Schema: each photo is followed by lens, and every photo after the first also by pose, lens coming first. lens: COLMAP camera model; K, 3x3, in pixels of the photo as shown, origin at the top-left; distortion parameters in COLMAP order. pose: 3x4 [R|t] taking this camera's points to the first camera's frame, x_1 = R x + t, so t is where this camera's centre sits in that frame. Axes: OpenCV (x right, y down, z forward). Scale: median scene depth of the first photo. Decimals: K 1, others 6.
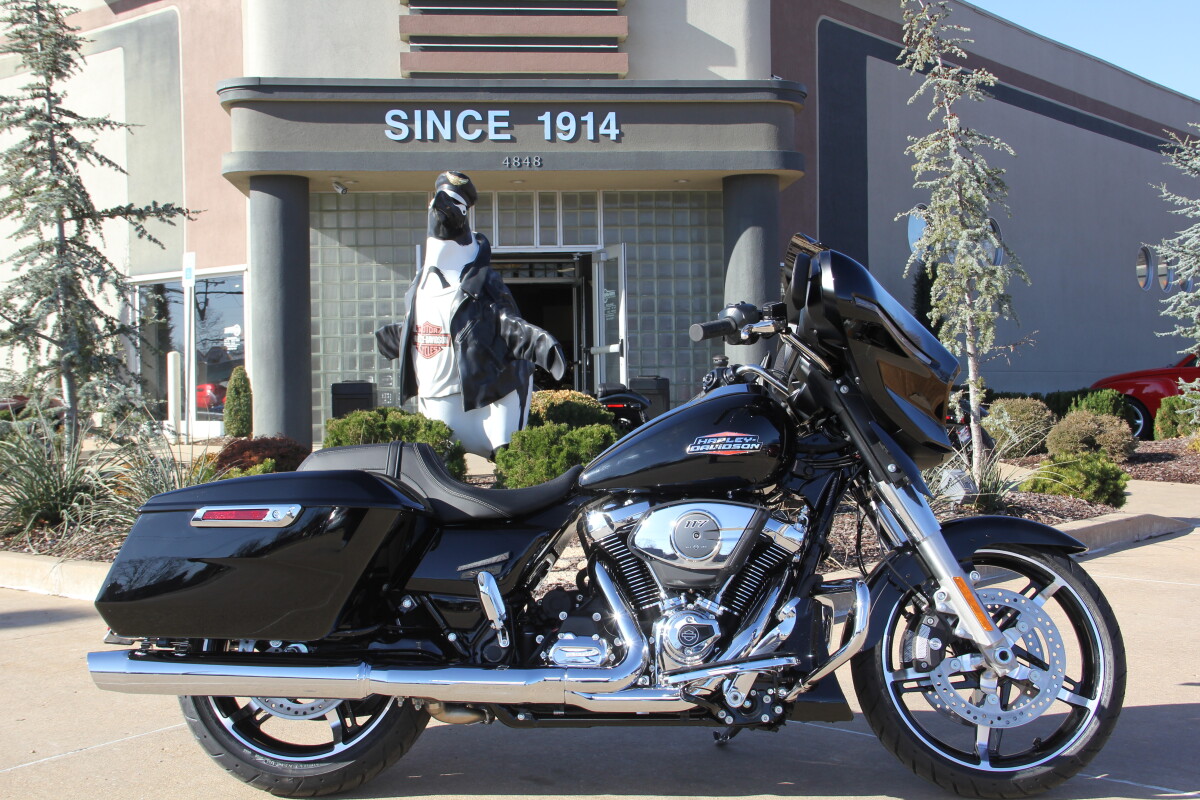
lens RADIAL K [[1205.4, 0, 600.0], [0, 1205.4, 400.0], [0, 0, 1]] dist [-0.015057, -0.013493]
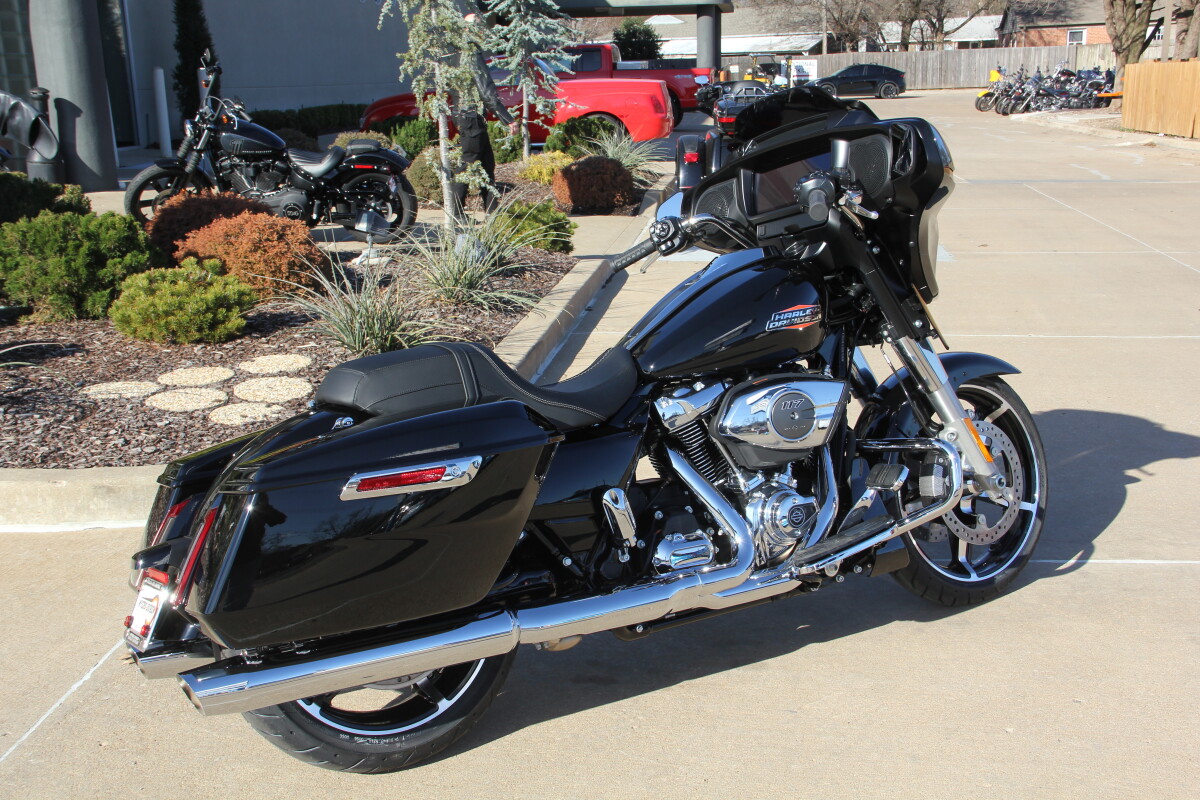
lens RADIAL K [[1205.4, 0, 600.0], [0, 1205.4, 400.0], [0, 0, 1]] dist [-0.015057, -0.013493]
pose [[0.838074, -0.134771, 0.528648, -0.548735], [0.012358, 0.973448, 0.228576, -0.121663], [-0.545417, -0.185031, 0.817487, 0.284975]]
